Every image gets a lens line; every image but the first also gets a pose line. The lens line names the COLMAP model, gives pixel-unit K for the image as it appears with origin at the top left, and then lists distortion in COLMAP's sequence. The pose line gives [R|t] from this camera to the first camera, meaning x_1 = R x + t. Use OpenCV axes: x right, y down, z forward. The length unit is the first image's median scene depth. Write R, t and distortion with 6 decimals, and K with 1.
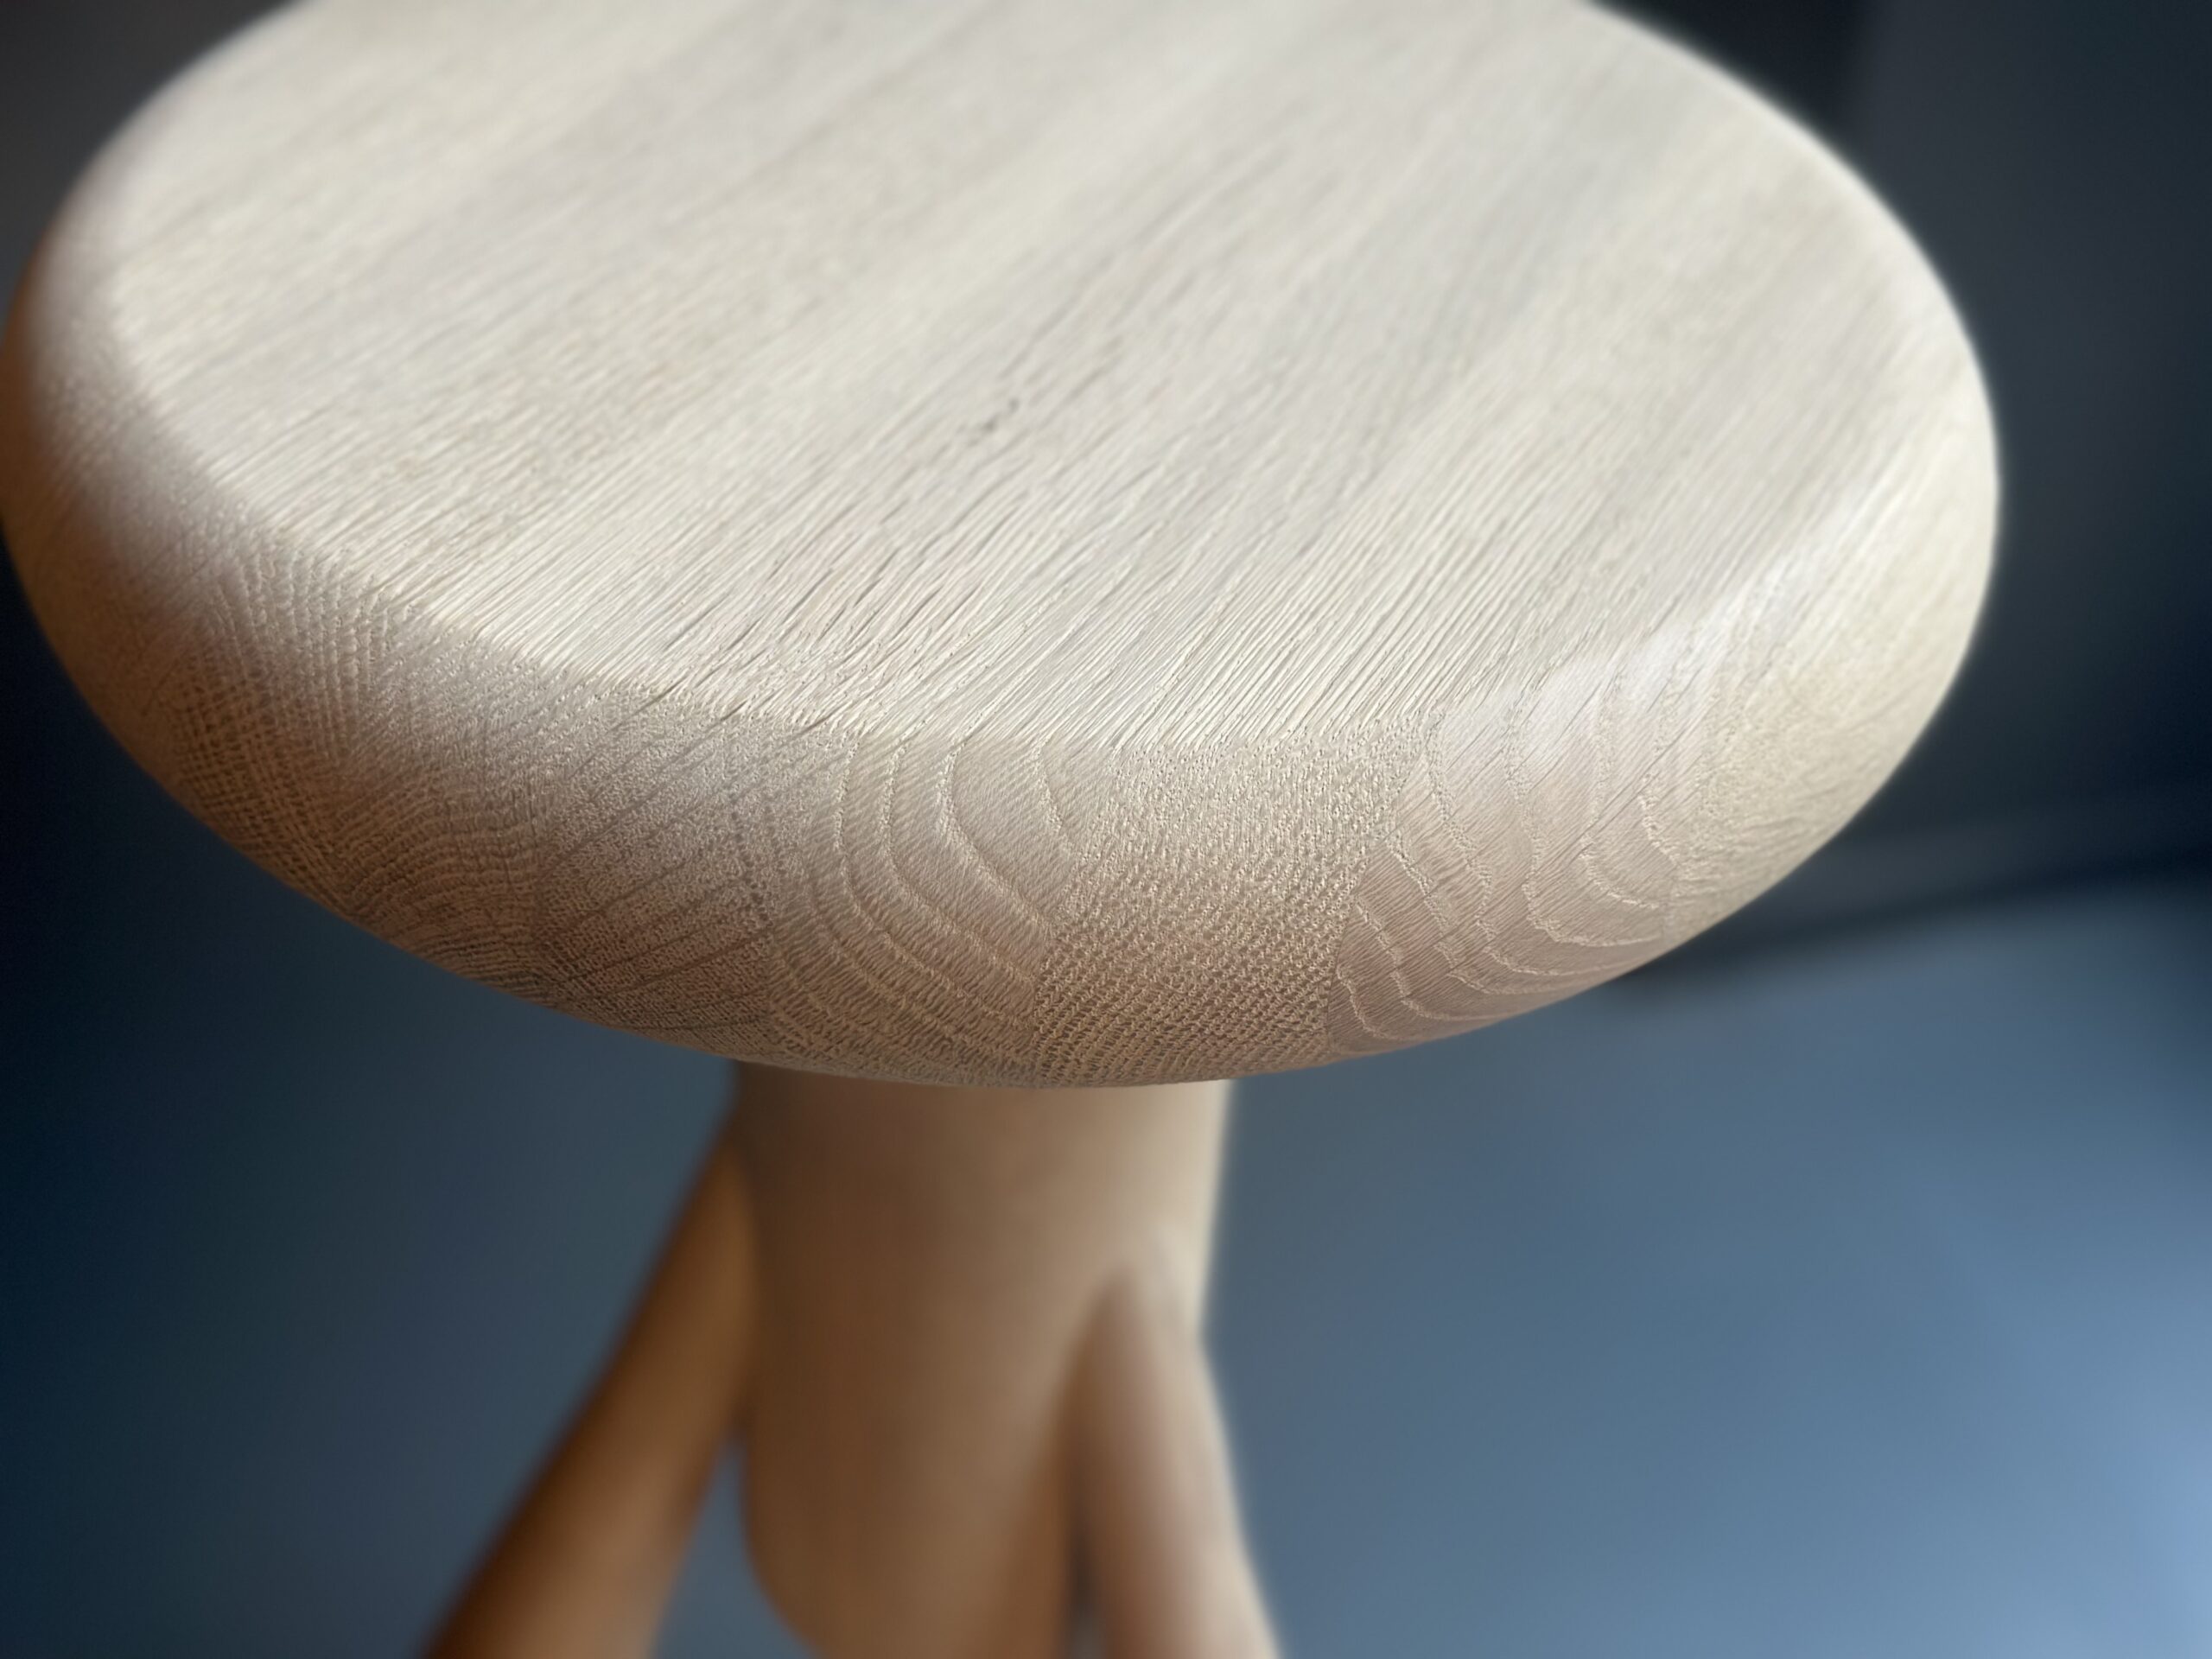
lens RADIAL K [[3278.5, 0, 1106.0], [0, 3278.5, 829.5], [0, 0, 1]] dist [0.133036, -0.062056]
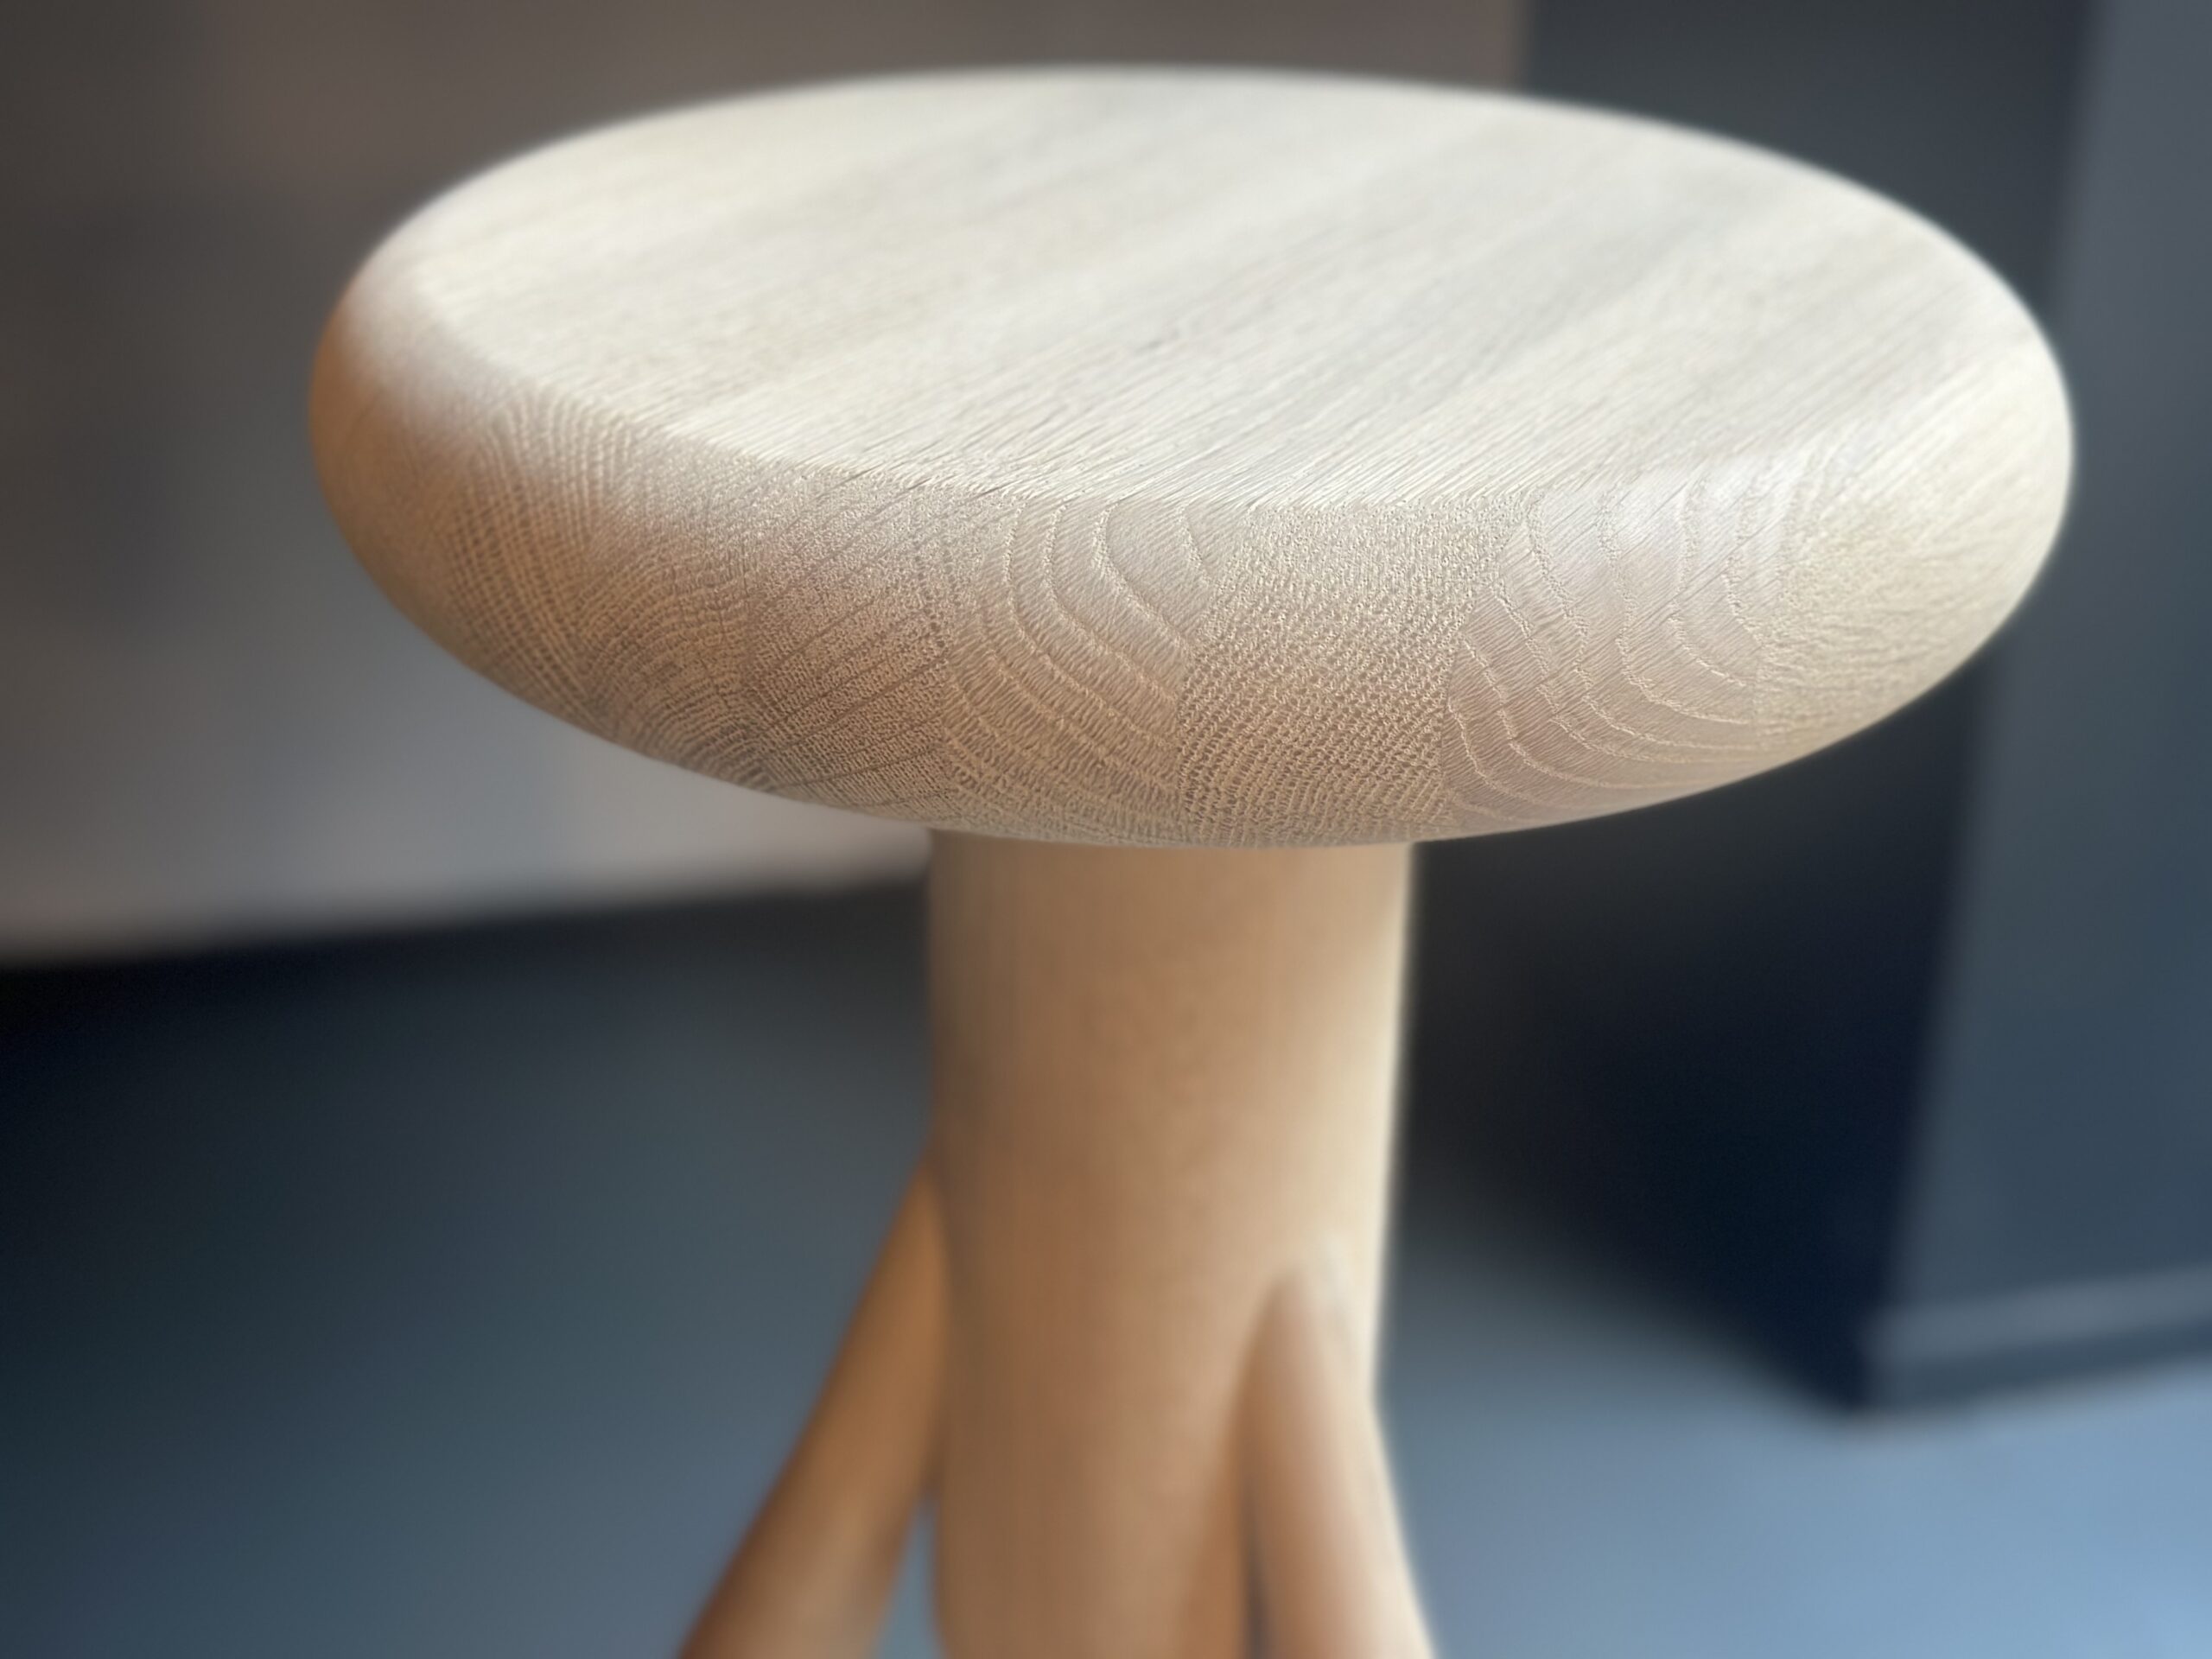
lens RADIAL K [[3278.5, 0, 1106.0], [0, 3278.5, 829.5], [0, 0, 1]] dist [0.133036, -0.062056]
pose [[0.997003, -0.003479, -0.077290, 0.039961], [-0.013521, 0.975782, -0.218329, 0.328196], [0.076177, 0.218720, 0.972810, -0.089983]]
